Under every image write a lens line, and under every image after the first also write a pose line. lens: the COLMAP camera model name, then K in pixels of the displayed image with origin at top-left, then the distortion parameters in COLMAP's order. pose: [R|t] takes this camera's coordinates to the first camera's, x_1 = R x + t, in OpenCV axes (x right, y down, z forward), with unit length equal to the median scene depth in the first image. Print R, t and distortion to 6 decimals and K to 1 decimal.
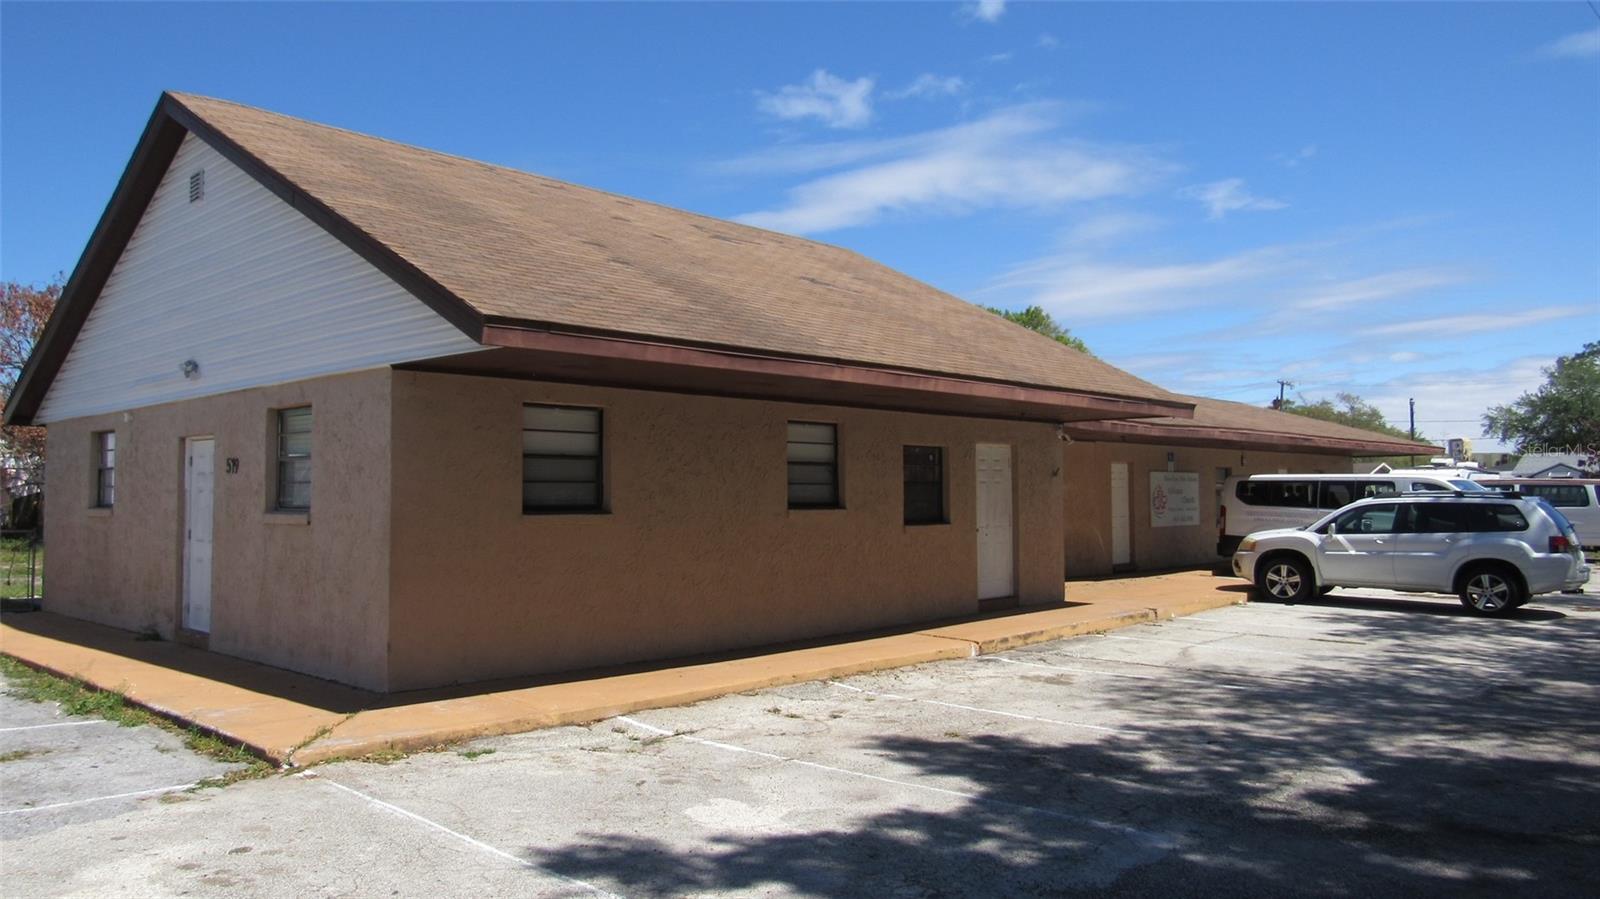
lens RADIAL K [[1137.0, 0, 800.0], [0, 1137.0, 449.5], [0, 0, 1]] dist [-0.004357, 0.000917]
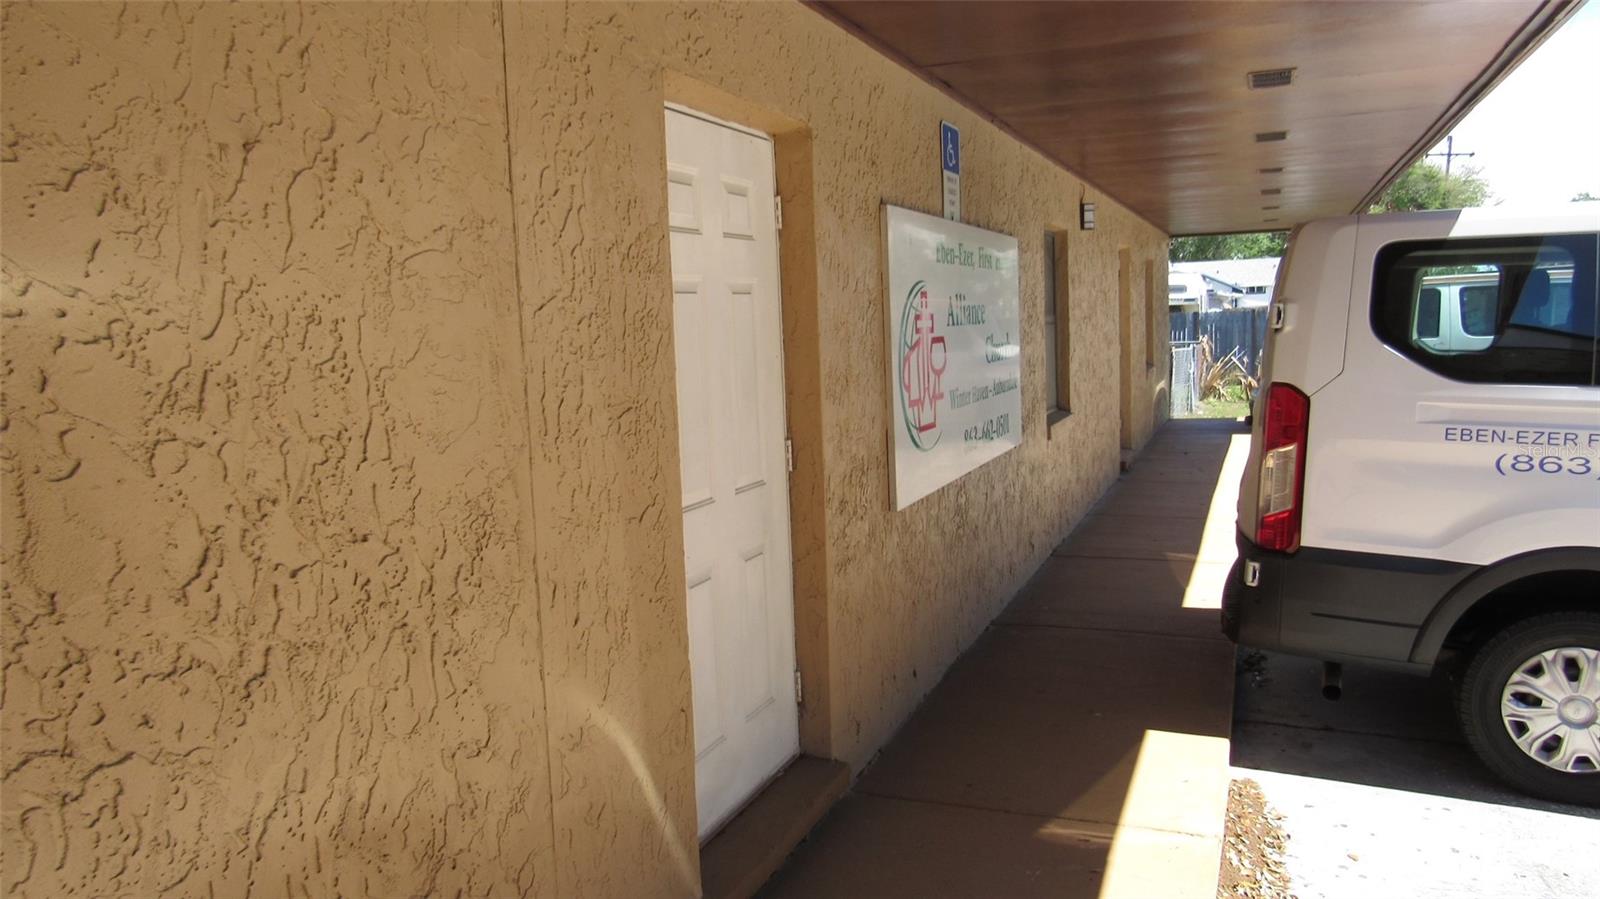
lens RADIAL K [[1137.0, 0, 800.0], [0, 1137.0, 449.5], [0, 0, 1]] dist [-0.004357, 0.000917]
pose [[0.936116, -0.069813, 0.344693, 0.231951], [0.019106, 0.988747, 0.148370, 0.030616], [-0.351173, -0.132305, 0.926916, 0.836399]]
